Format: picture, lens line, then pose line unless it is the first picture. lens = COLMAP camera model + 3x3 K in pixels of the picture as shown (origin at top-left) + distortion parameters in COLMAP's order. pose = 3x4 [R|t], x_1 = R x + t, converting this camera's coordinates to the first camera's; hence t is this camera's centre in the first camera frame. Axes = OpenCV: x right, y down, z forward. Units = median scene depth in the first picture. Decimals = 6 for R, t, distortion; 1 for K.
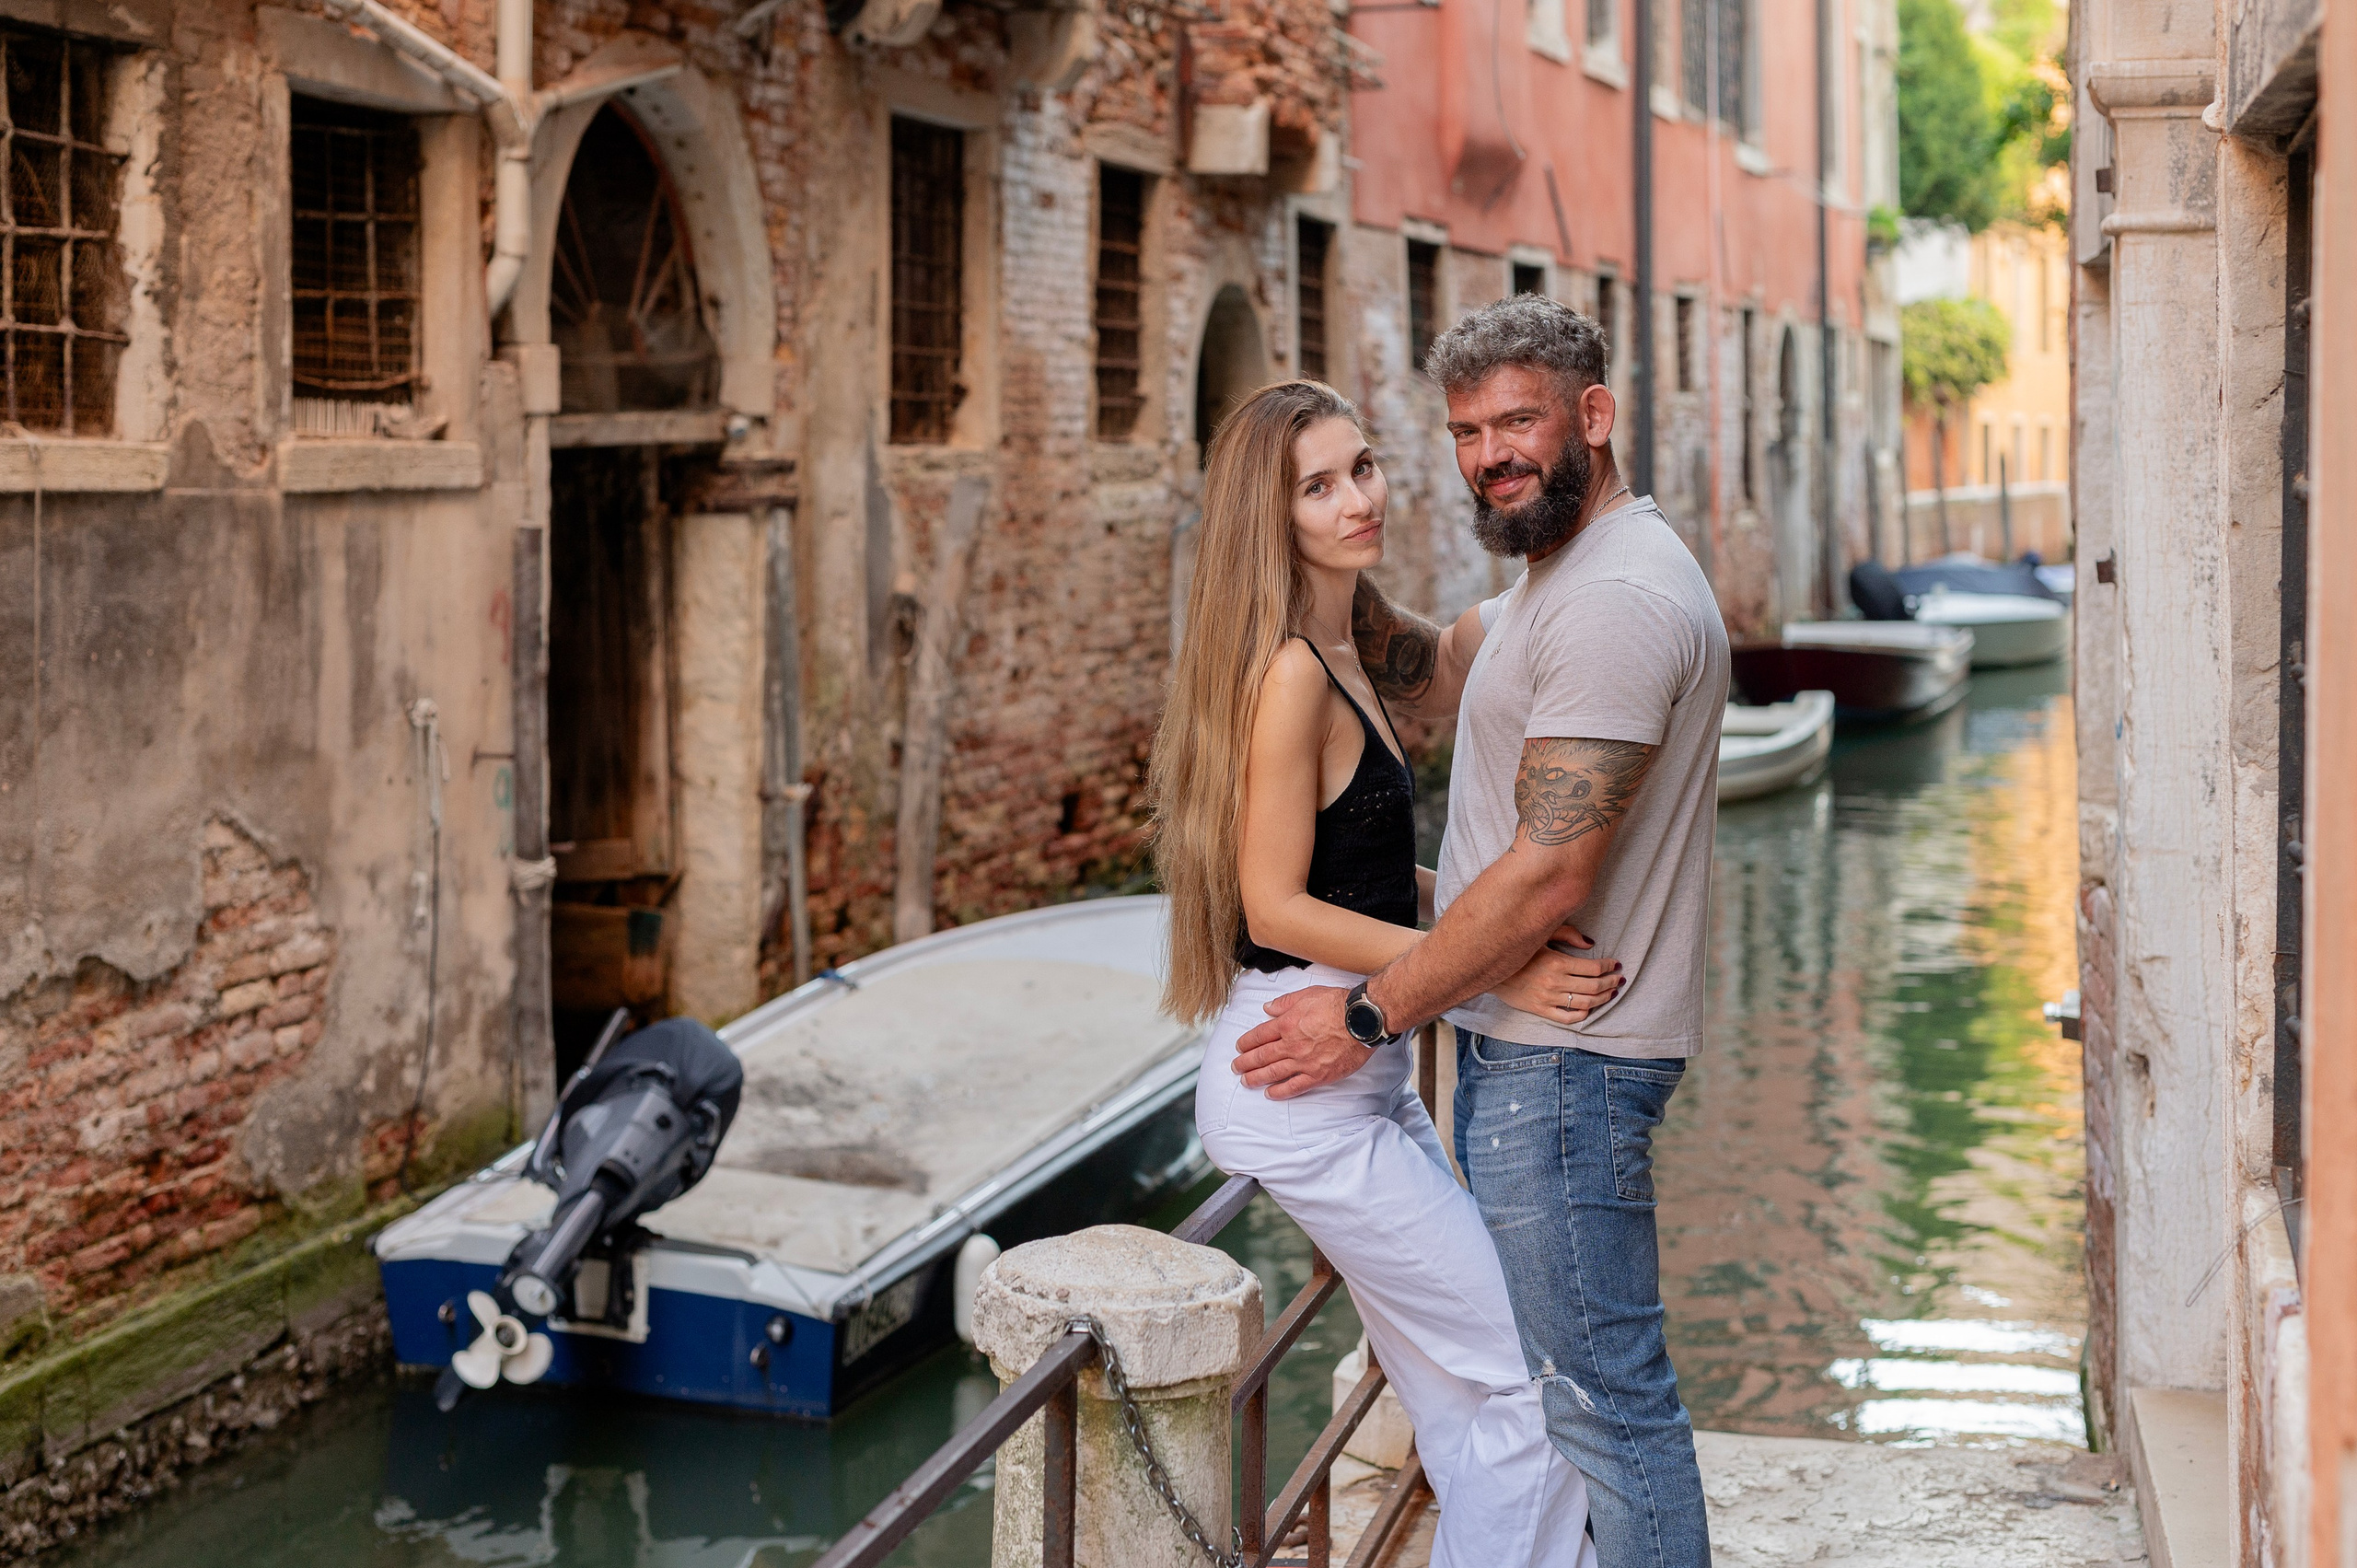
lens RADIAL K [[3292.8, 0, 1177.7], [0, 3292.8, 520.6], [0, 0, 1]] dist [0.015774, 0.076372]
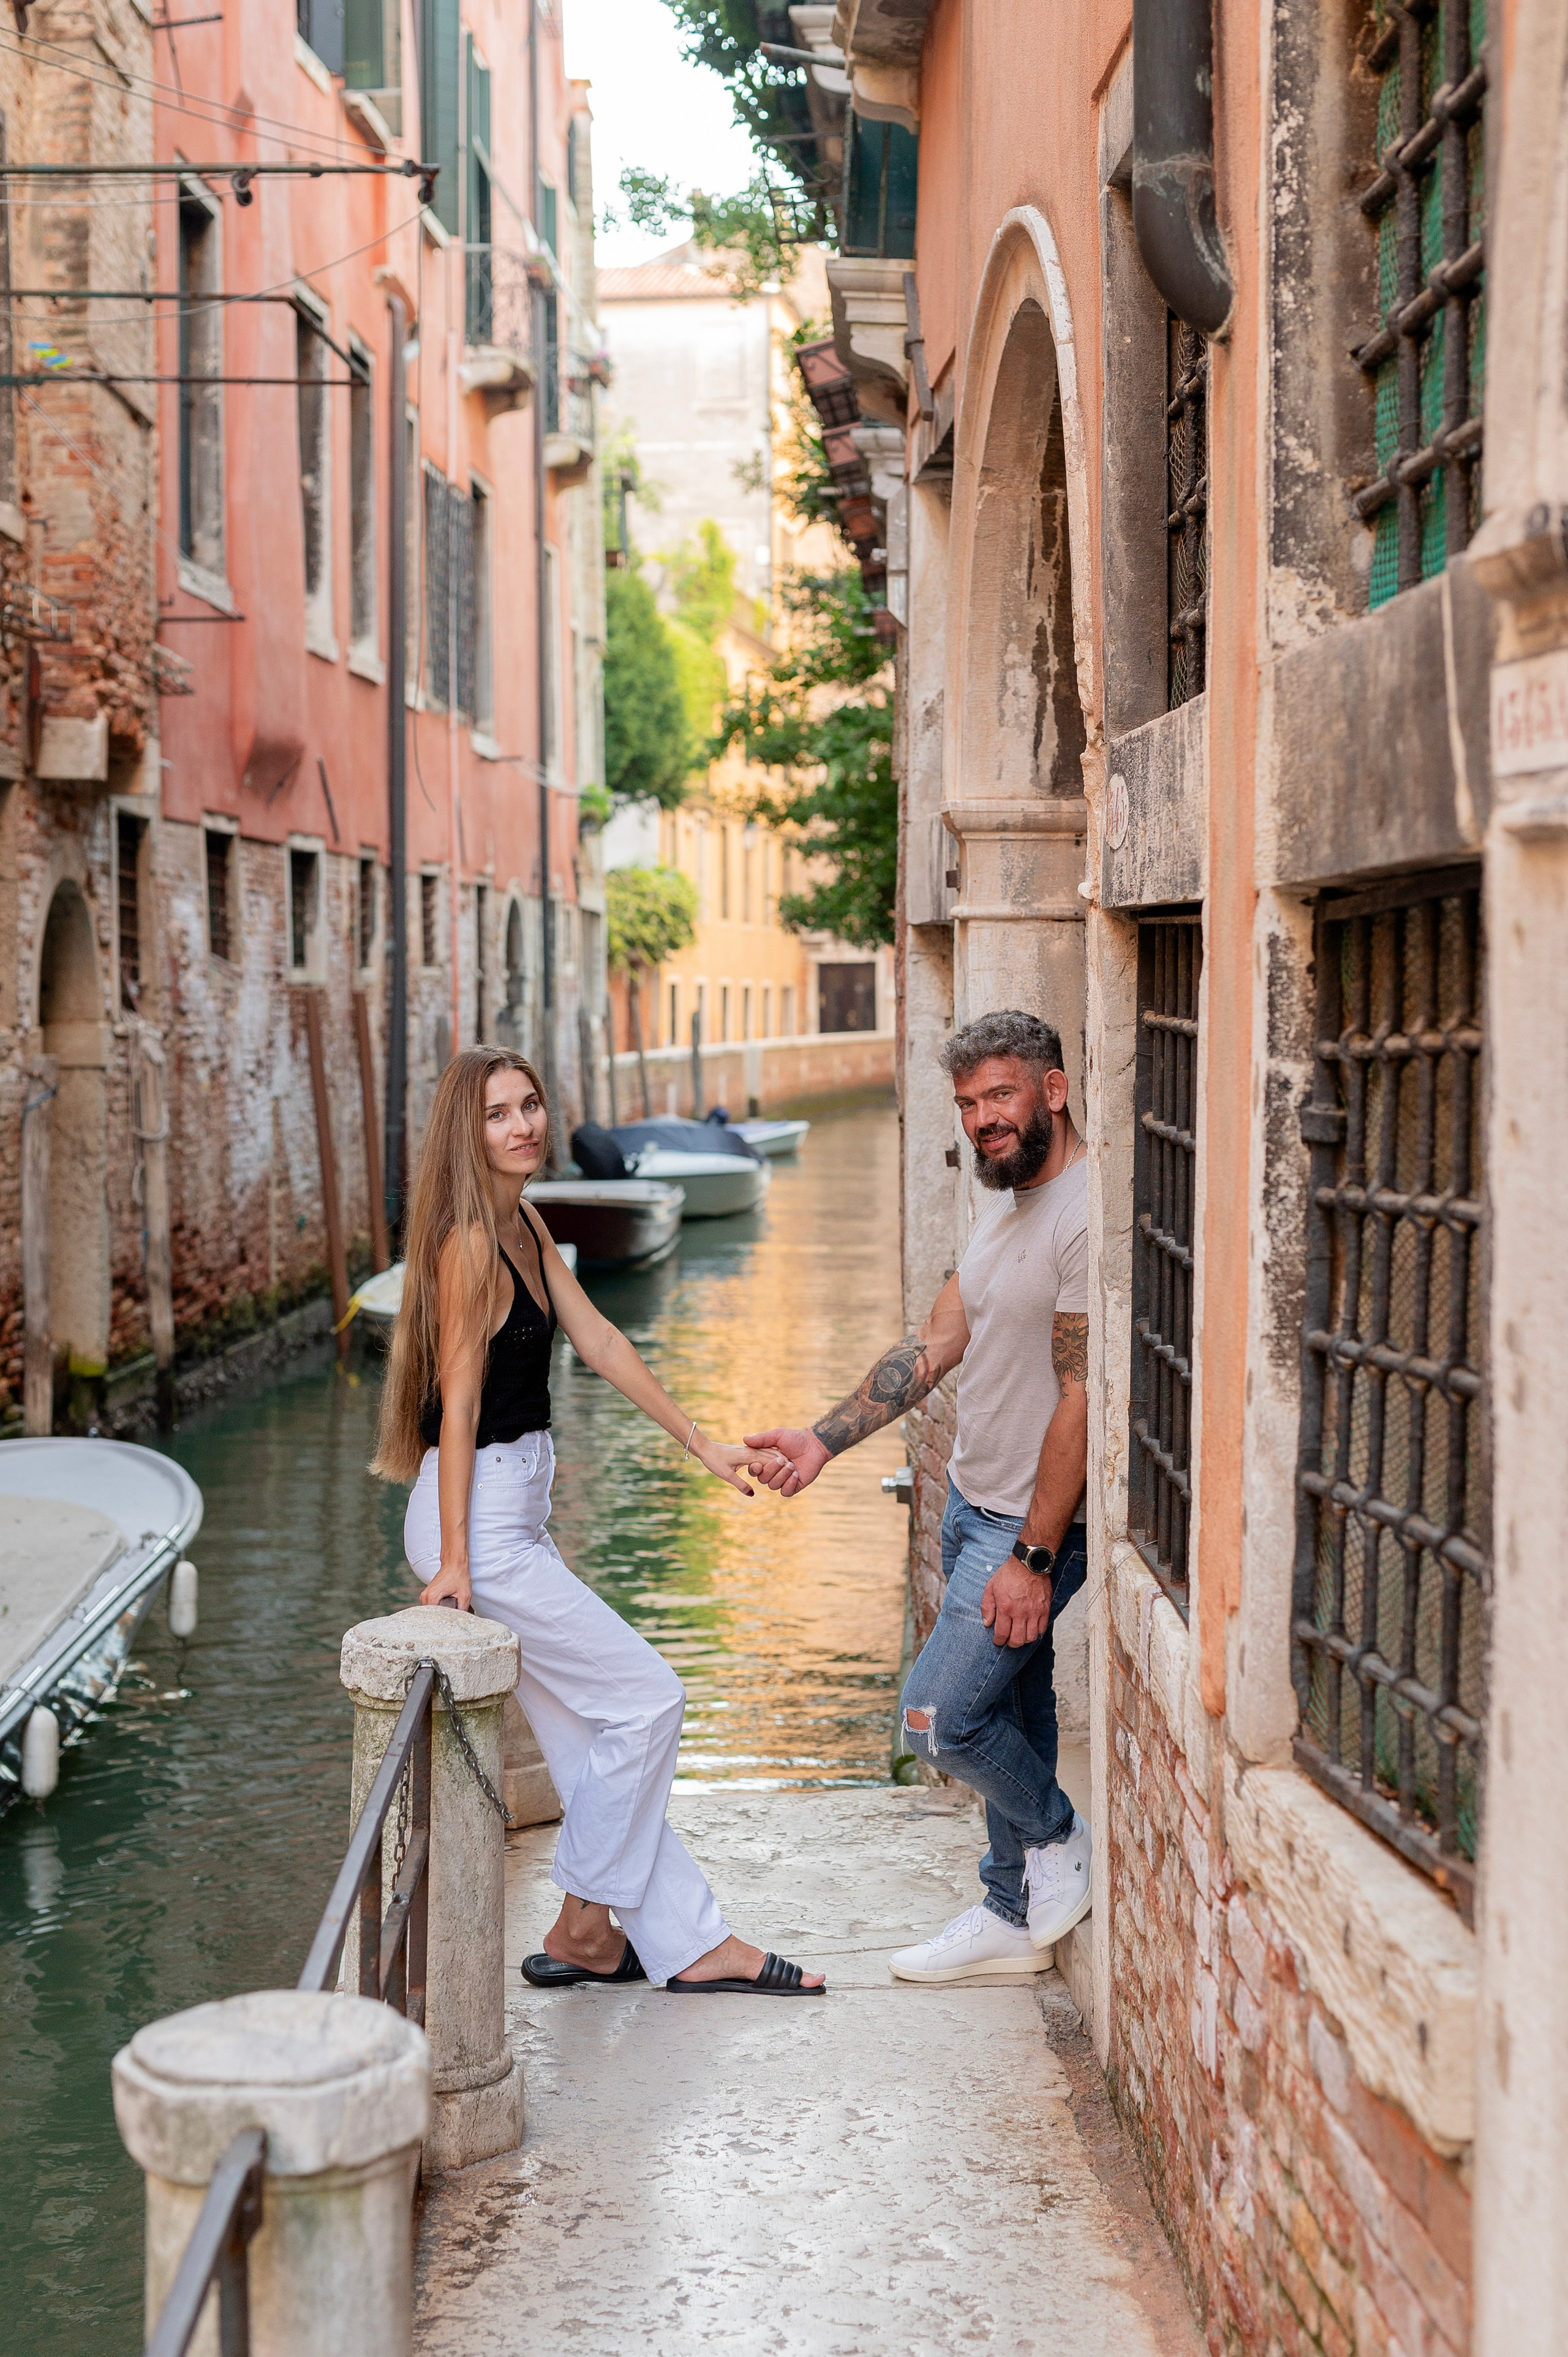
lens RADIAL K [[3292.7, 0, 784.0], [0, 3292.7, 1178.5], [0, 0, 1]] dist [0.015774, 0.076372]
pose [[0.961099, -0.014382, 0.275829, -0.050545], [0.005723, 0.999466, 0.032171, -0.006231], [-0.276144, -0.029341, 0.960668, -0.094146]]
